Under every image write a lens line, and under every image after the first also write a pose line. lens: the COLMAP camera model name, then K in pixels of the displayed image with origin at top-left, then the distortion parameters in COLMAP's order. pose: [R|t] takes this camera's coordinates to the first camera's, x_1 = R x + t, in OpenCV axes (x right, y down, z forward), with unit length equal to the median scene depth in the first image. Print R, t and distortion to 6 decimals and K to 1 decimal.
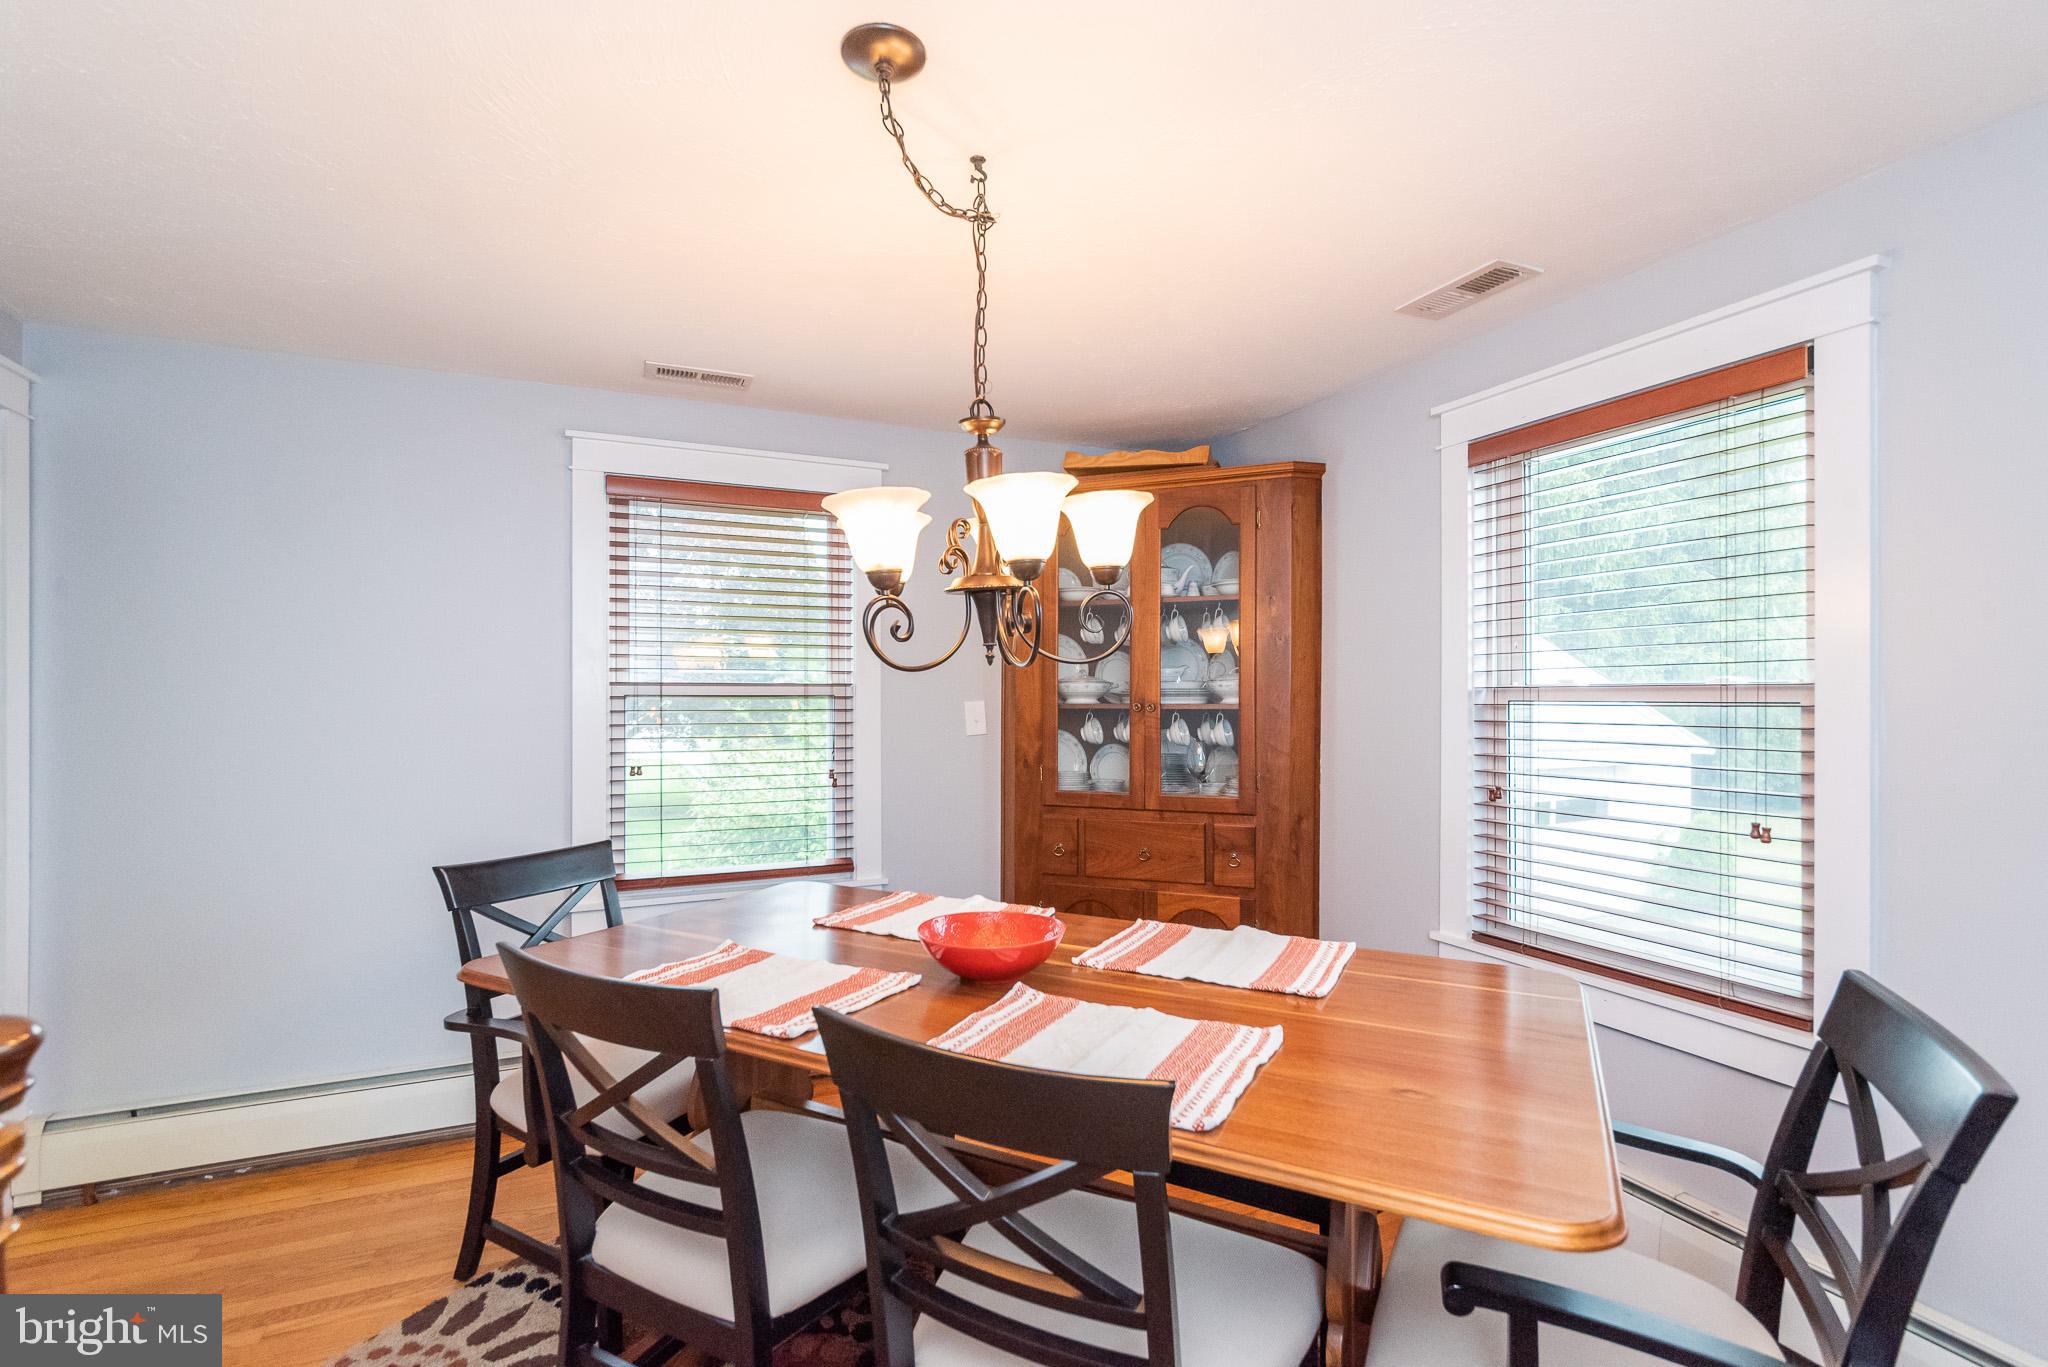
lens RADIAL K [[966.7, 0, 1019.7], [0, 966.7, 698.5], [0, 0, 1]] dist [-0.056764, -0.000067]
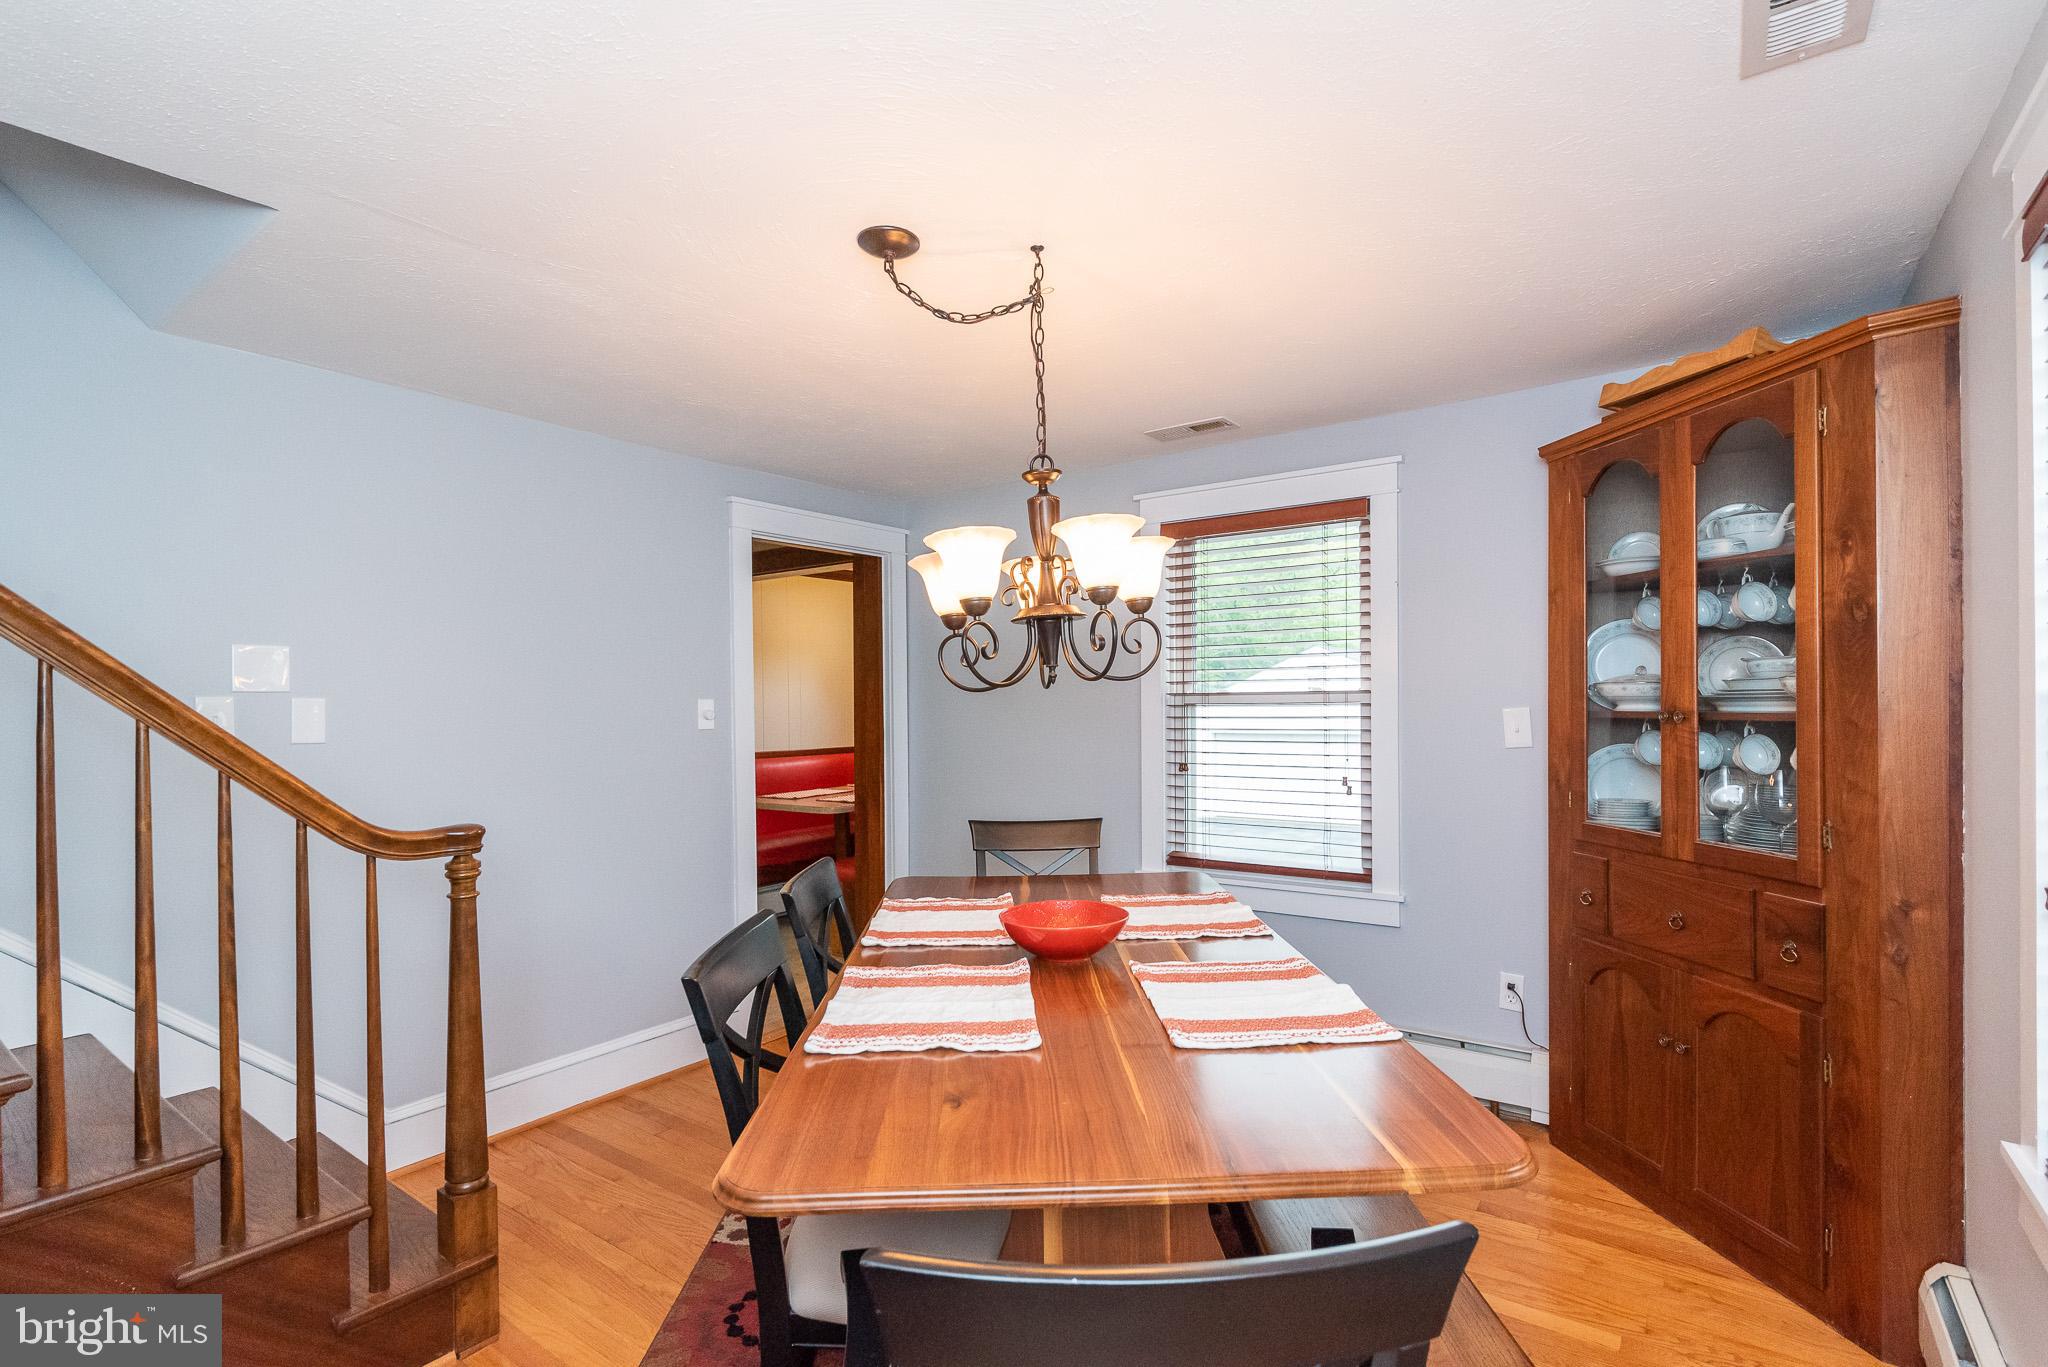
lens RADIAL K [[966.7, 0, 1014.1], [0, 966.7, 678.6], [0, 0, 1]] dist [-0.001037, -0.000323]
pose [[0.493326, -0.026996, -0.869426, 0.923858], [0.008604, 0.999621, -0.026157, -0.008642], [0.869802, 0.005424, 0.493371, 0.377356]]
